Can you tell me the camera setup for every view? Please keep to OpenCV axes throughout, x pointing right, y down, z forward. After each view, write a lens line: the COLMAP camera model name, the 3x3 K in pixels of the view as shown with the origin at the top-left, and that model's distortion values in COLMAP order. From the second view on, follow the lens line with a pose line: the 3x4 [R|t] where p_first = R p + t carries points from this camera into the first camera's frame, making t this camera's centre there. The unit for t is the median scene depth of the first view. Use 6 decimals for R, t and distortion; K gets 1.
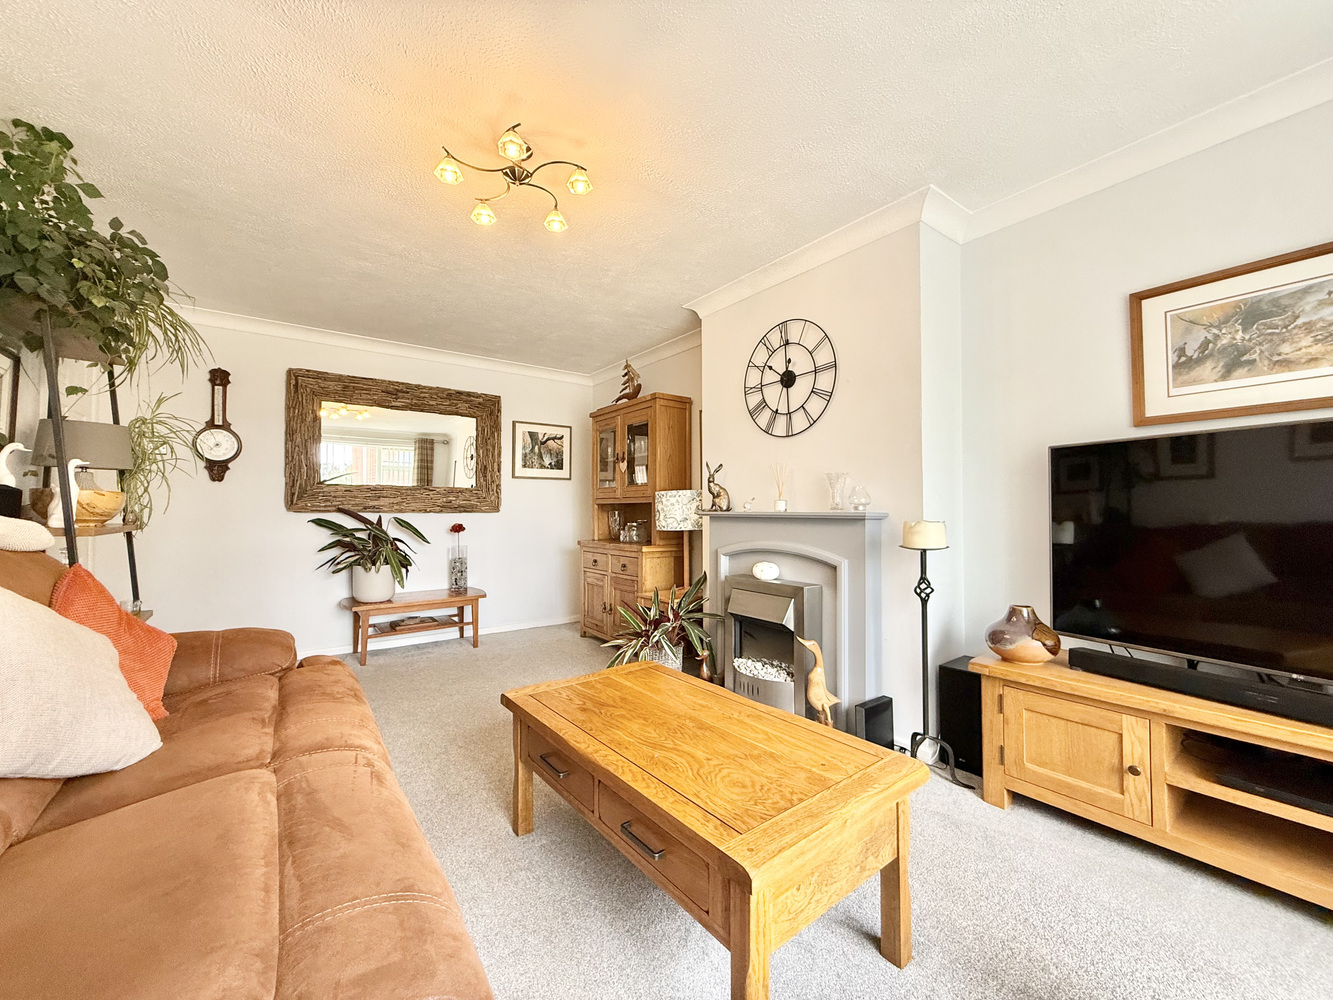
lens RADIAL K [[532.0, 0, 666.8], [0, 532.0, 499.7], [0, 0, 1]] dist [0.003821, 0.000079]
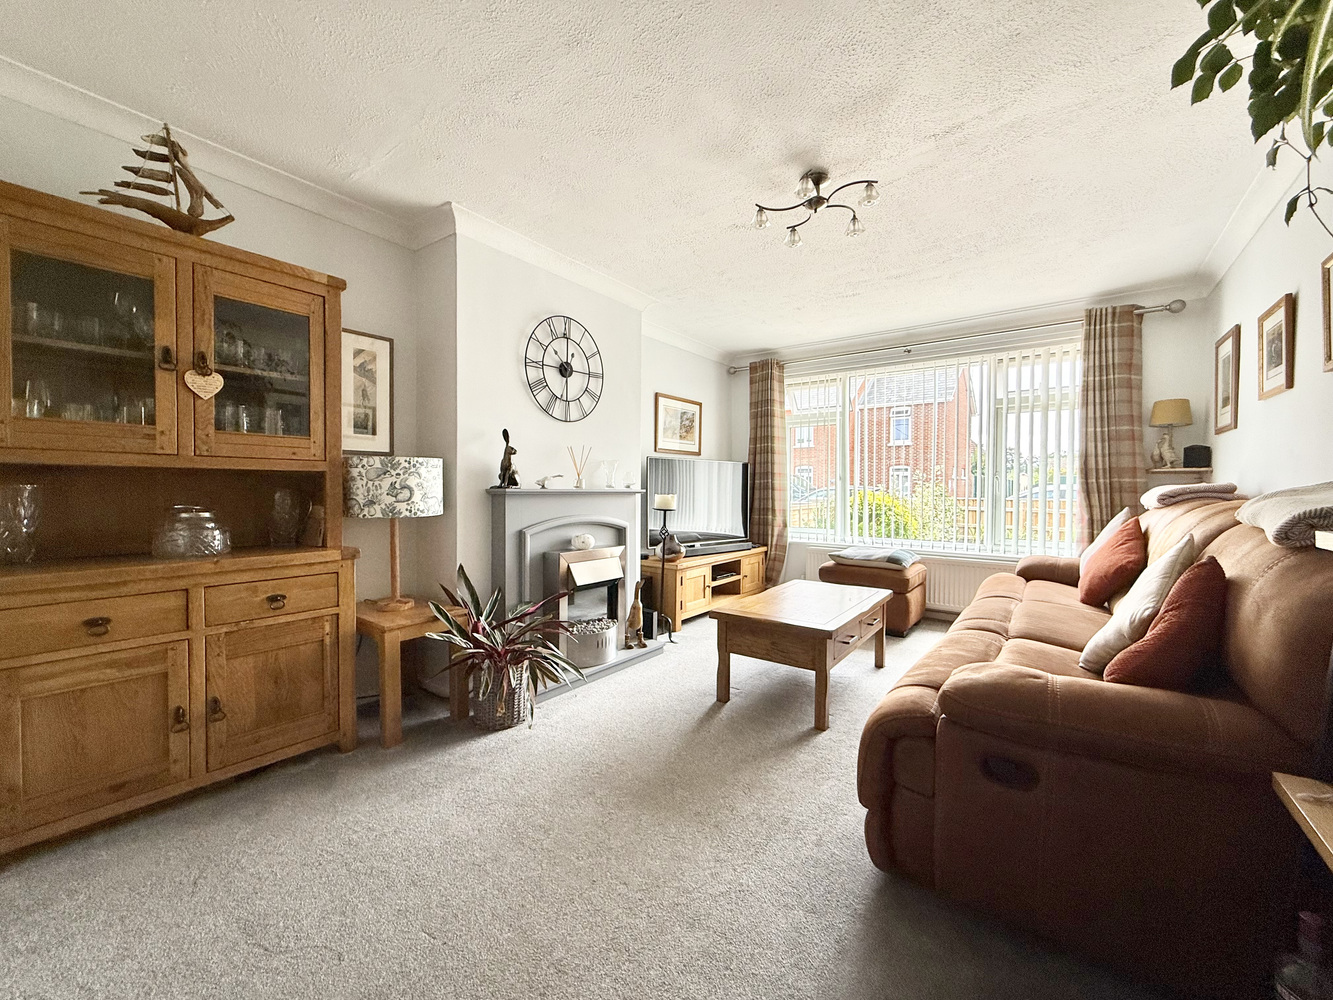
lens RADIAL K [[532.0, 0, 666.2], [0, 532.0, 494.9], [0, 0, 1]] dist [0.003821, 0.000079]
pose [[-0.284579, -0.014611, 0.958541, -0.860517], [-0.028367, 0.999574, 0.006814, 0.020677], [-0.958233, -0.025252, -0.284872, 1.058550]]
